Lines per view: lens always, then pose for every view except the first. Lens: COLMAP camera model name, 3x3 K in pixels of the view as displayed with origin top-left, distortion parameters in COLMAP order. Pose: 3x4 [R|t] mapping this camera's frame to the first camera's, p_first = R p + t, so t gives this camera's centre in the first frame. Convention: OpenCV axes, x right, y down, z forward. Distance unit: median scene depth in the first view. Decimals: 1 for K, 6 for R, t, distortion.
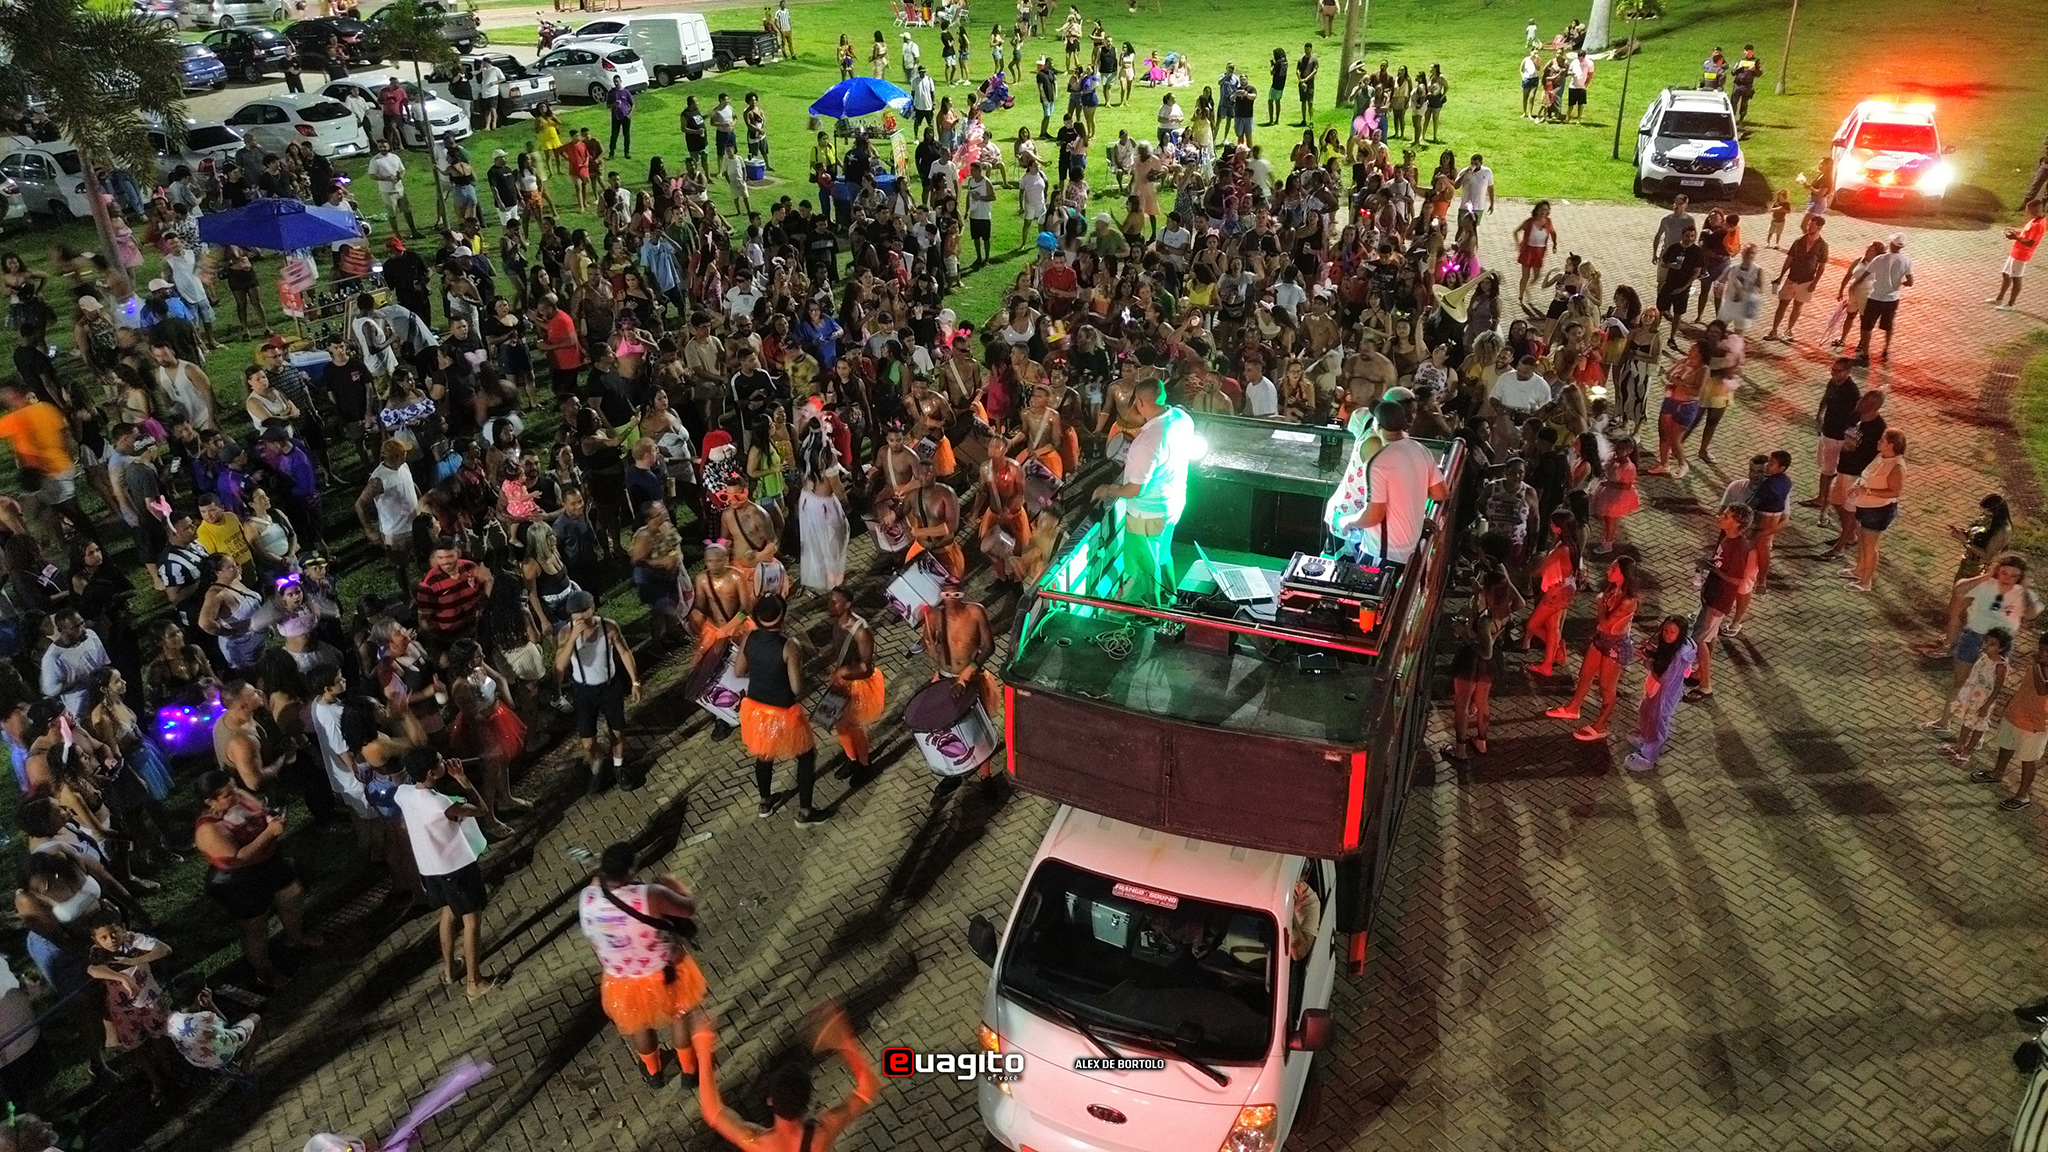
lens RADIAL K [[1443.0, 0, 1025.6], [0, 1443.0, 590.6], [0, 0, 1]] dist [0.056865, -0.057614]
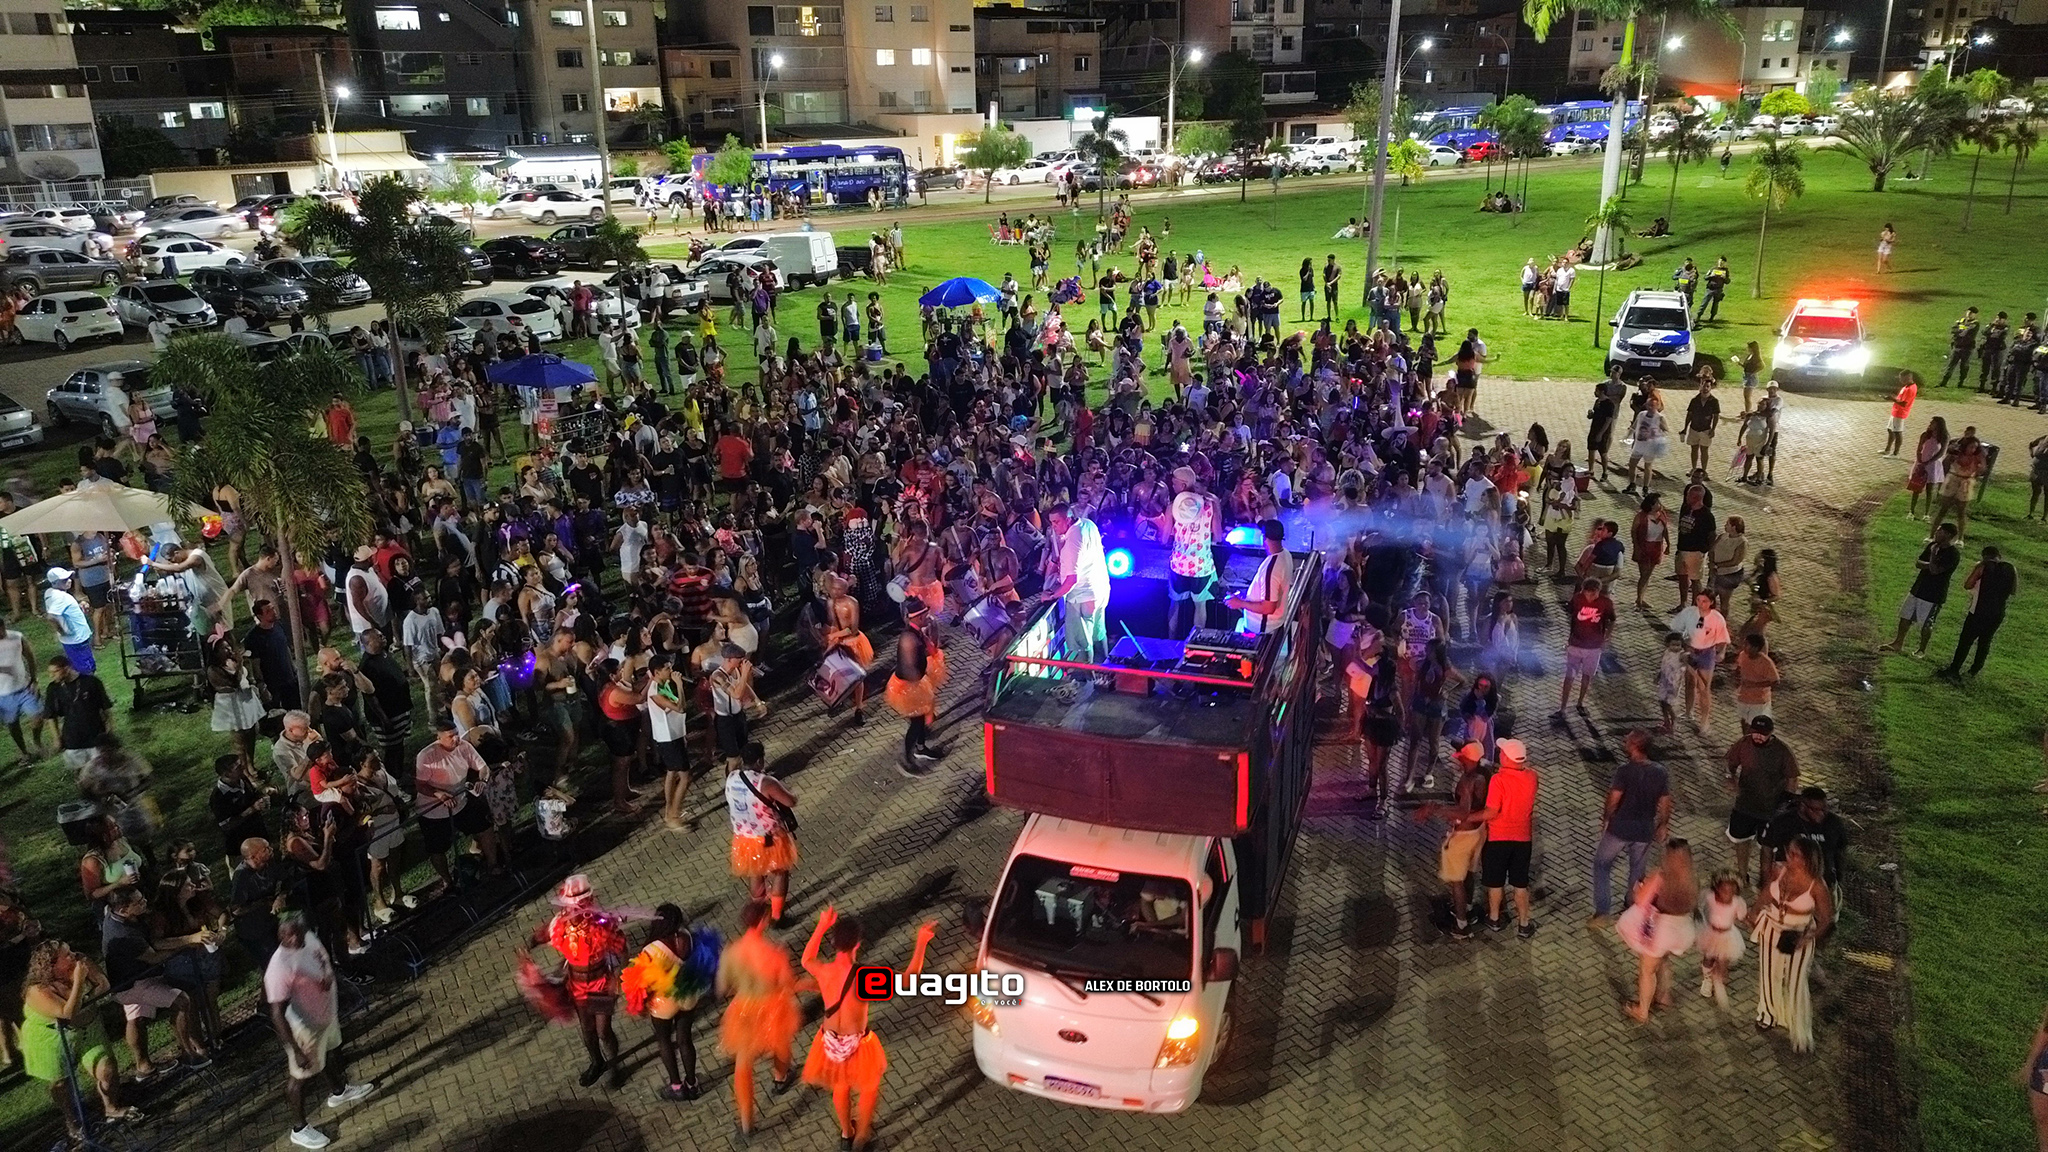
lens RADIAL K [[1449.3, 0, 1024.0], [0, 1449.3, 576.0], [0, 0, 1]] dist [0.062305, -0.066907]
pose [[0.998161, 0.013974, -0.058987, 0.015305], [-0.022576, 0.988760, -0.147798, 0.075759], [0.056258, 0.148858, 0.987257, -0.174732]]
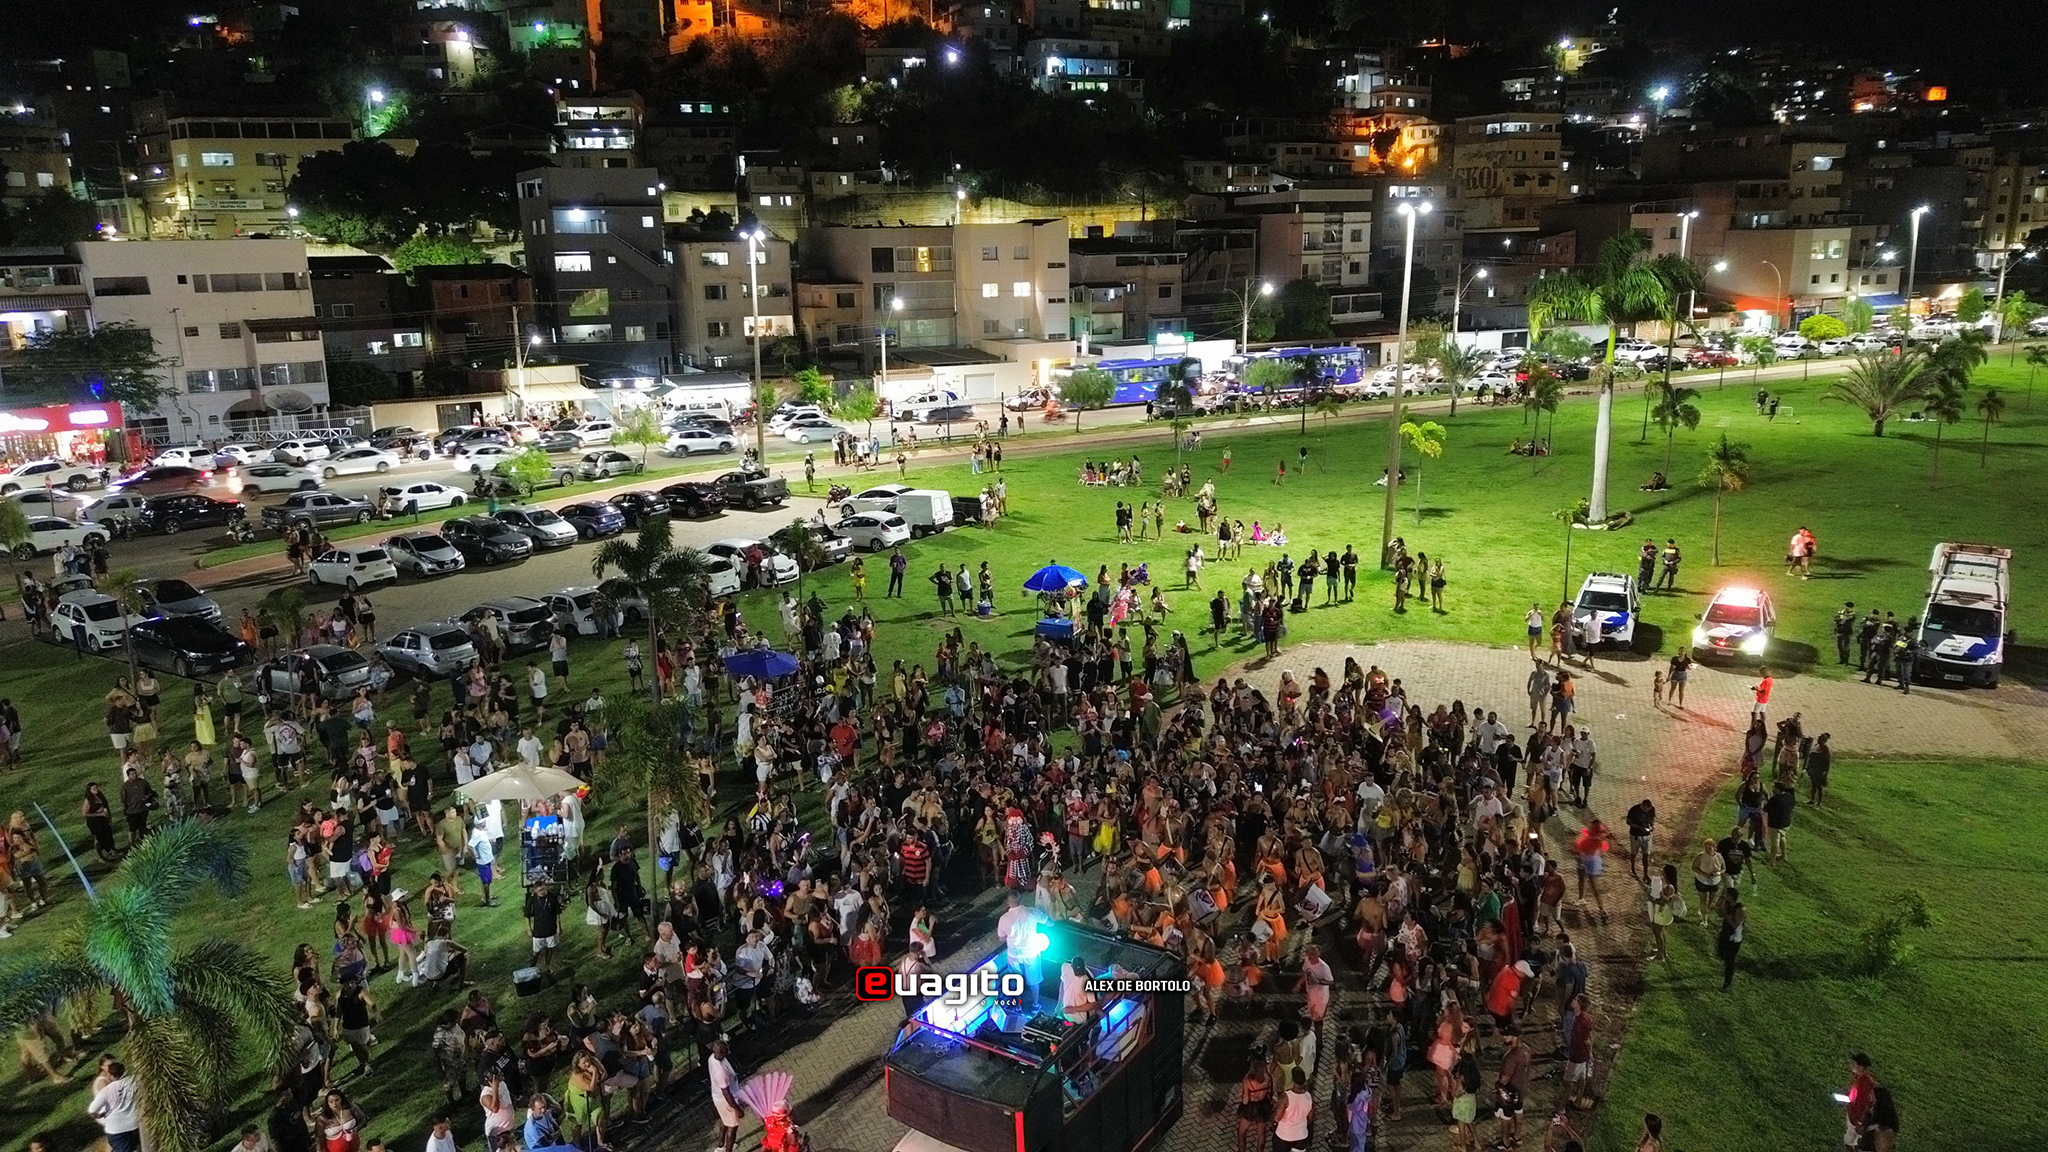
lens RADIAL K [[1446.2, 0, 1025.1], [0, 1446.2, 579.7], [0, 0, 1]] dist [0.068267, -0.075240]
pose [[0.992506, 0.021919, -0.120216, 0.043926], [-0.051345, 0.967527, -0.247497, 0.061720], [0.110888, 0.251815, 0.961402, -0.500915]]
